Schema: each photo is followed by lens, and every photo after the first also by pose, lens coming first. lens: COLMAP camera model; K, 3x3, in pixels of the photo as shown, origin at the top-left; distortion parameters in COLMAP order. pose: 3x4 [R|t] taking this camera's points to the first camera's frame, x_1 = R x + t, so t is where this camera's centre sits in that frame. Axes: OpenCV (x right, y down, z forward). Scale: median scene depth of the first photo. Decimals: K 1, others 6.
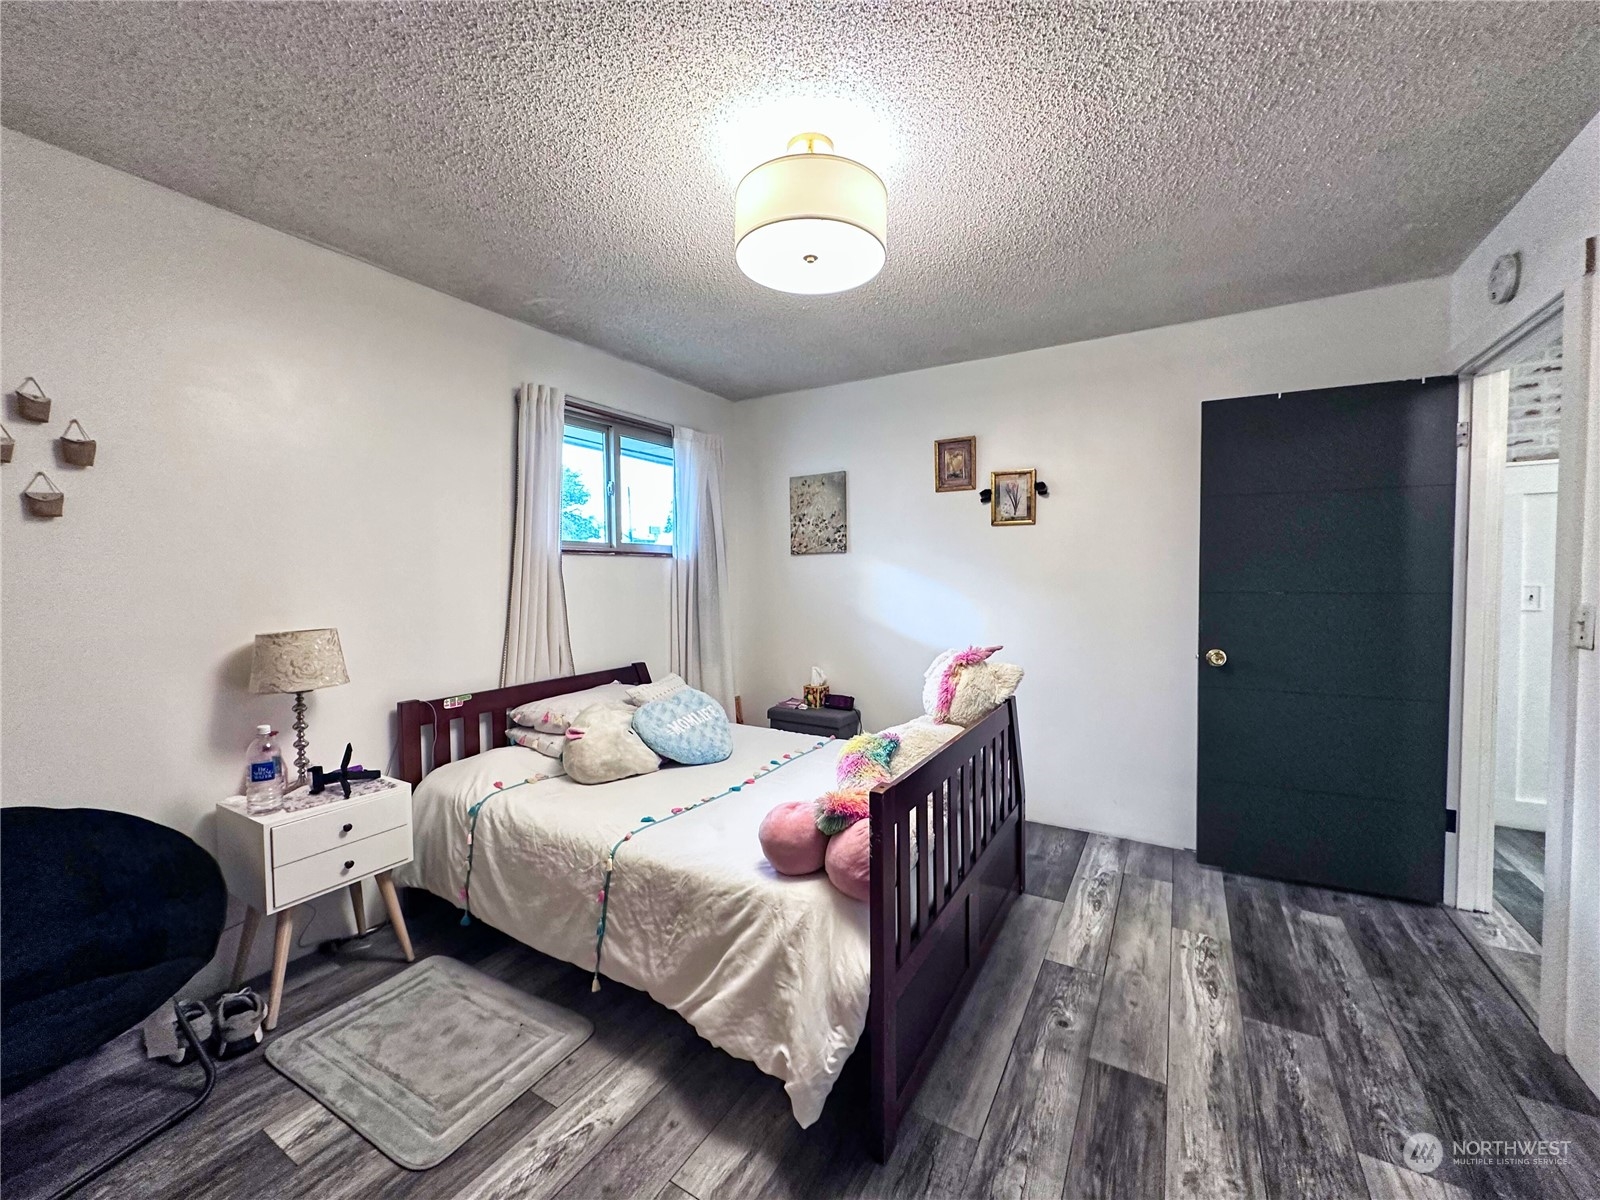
lens RADIAL K [[641.7, 0, 799.3], [0, 641.7, 594.1], [0, 0, 1]] dist [-0.002410, -0.000381]
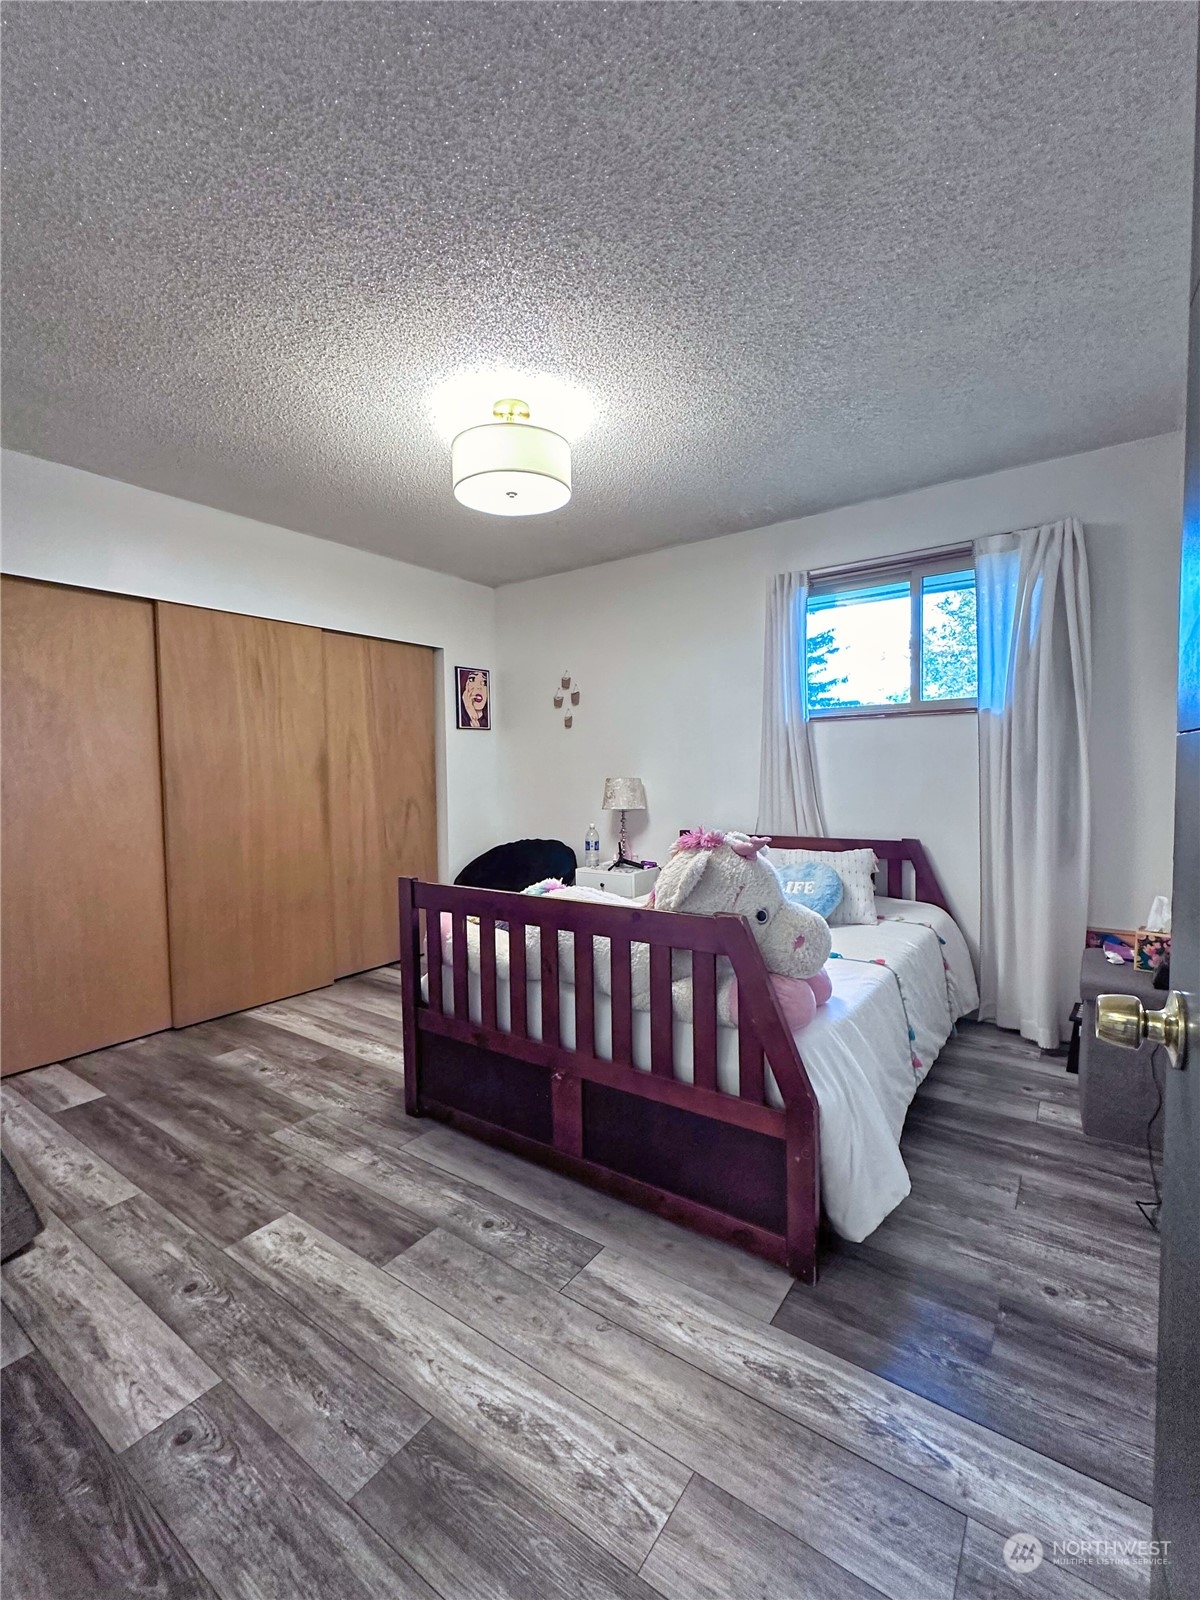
lens RADIAL K [[690.7, 0, 603.4], [0, 690.7, 800.4], [0, 0, 1]] dist [-0.001512, -0.000760]
pose [[-0.079813, 0.058730, -0.995078, 1.468689], [-0.007125, 0.998204, 0.059486, 0.005423], [0.996784, 0.011837, -0.079251, 1.347786]]
